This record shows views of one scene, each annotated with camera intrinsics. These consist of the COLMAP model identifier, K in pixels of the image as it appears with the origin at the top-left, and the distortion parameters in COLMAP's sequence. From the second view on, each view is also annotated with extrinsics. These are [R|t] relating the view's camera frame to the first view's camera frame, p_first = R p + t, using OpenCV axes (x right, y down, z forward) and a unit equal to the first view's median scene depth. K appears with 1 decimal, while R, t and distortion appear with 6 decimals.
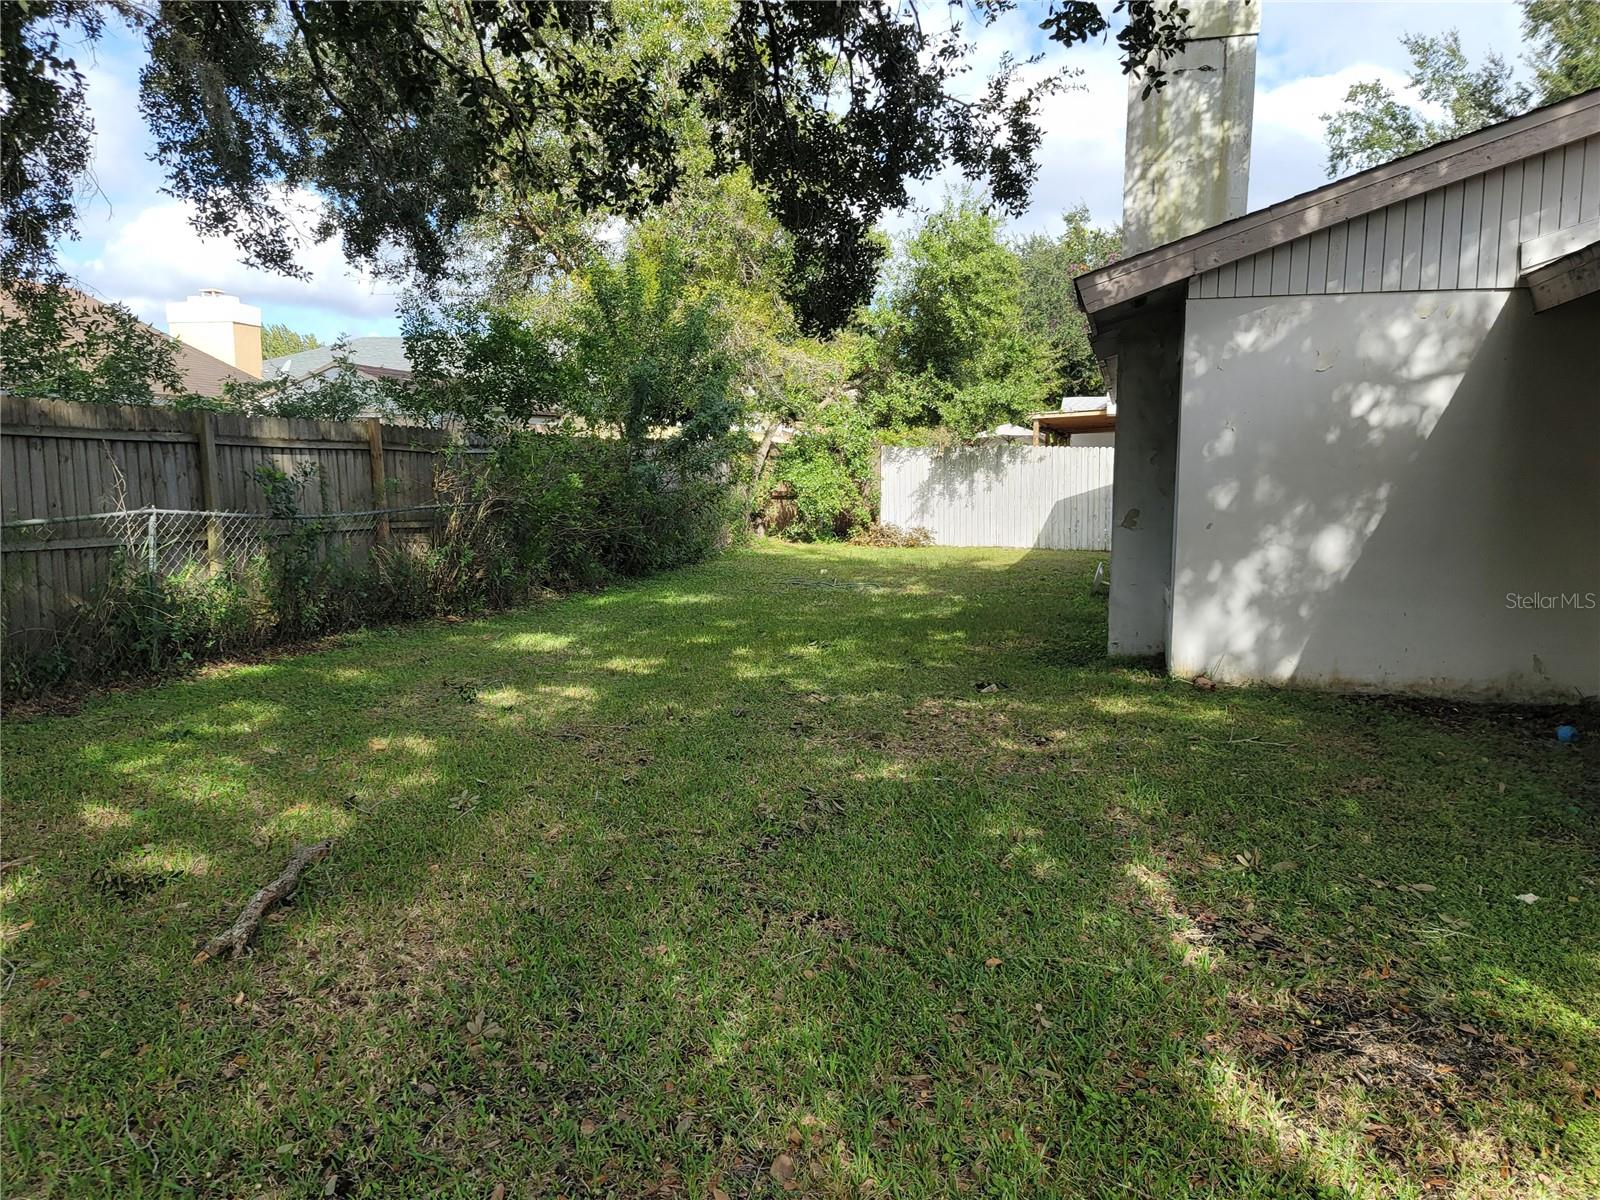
lens RADIAL K [[1180.7, 0, 800.0], [0, 1180.7, 600.0], [0, 0, 1]] dist [0.085483, -0.060973]
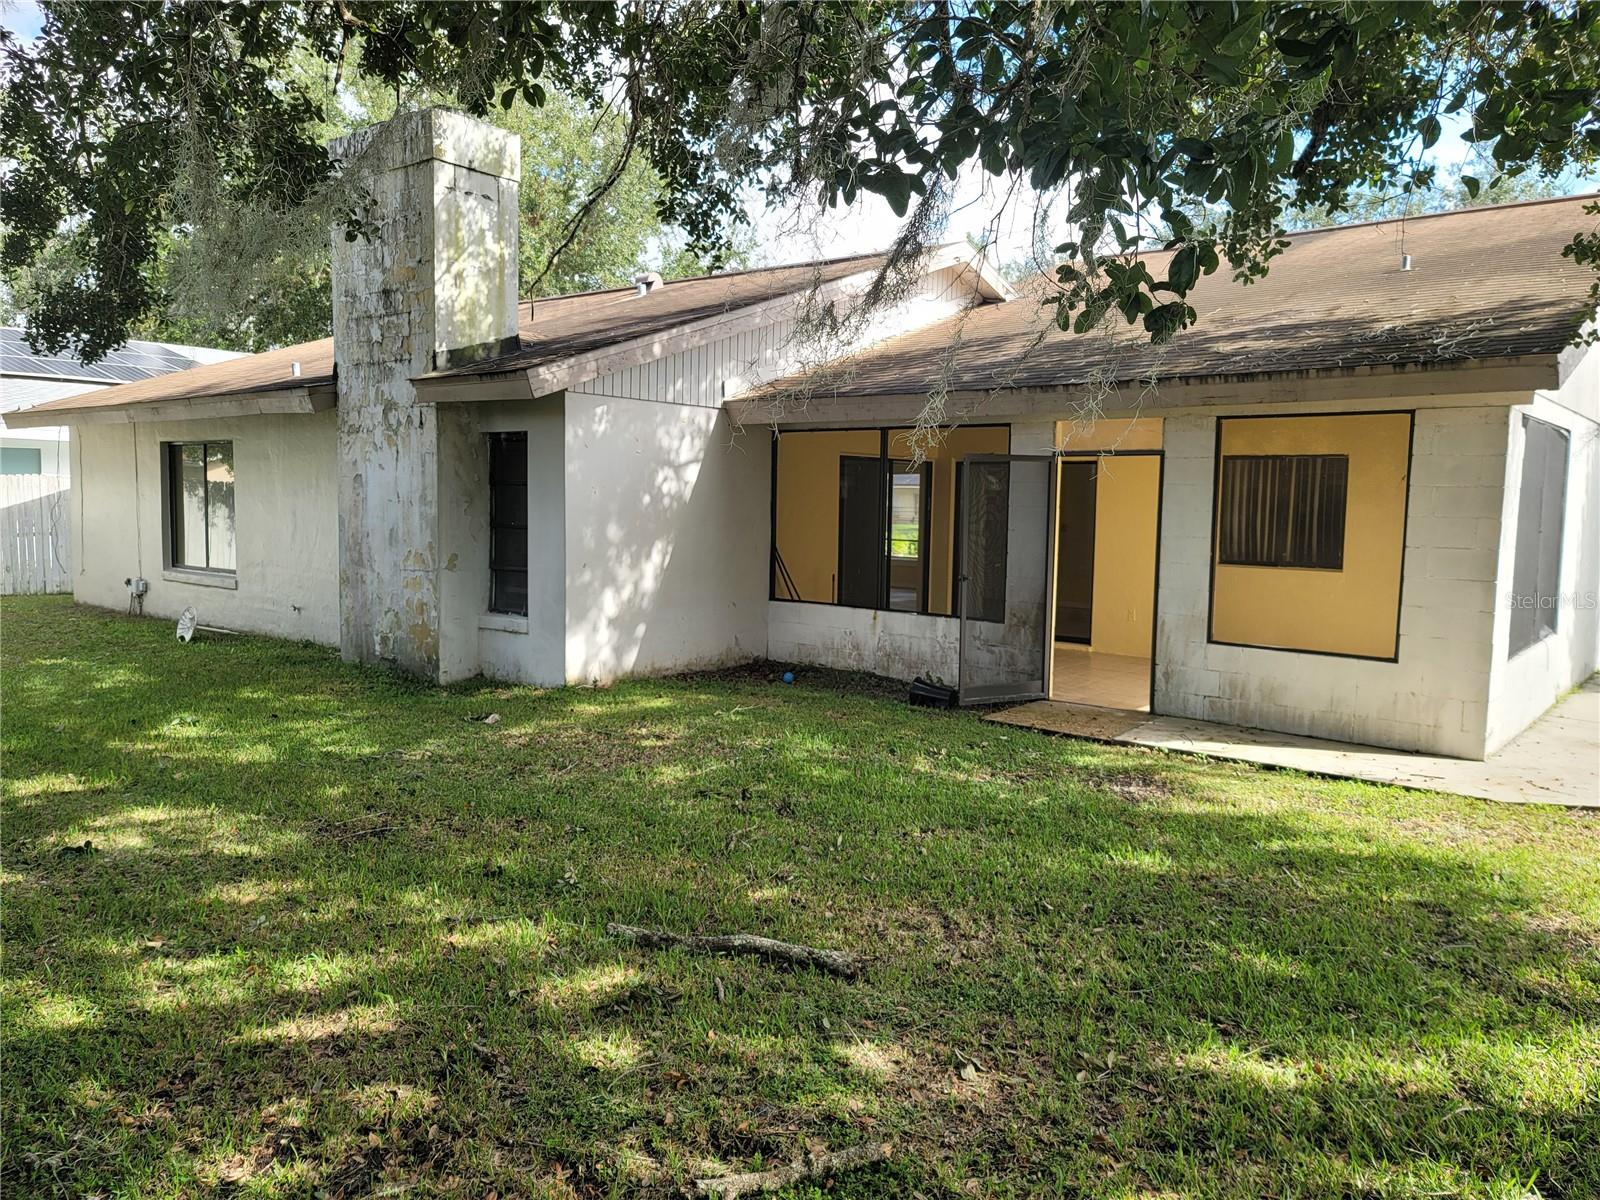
lens RADIAL K [[1174.8, 0, 800.0], [0, 1174.8, 600.0], [0, 0, 1]] dist [-0.008758, 0.000965]
pose [[0.405267, -0.080008, 0.910691, -0.738117], [0.067064, 0.996081, 0.057666, -0.082974], [-0.911735, 0.037704, 0.409044, 0.252630]]
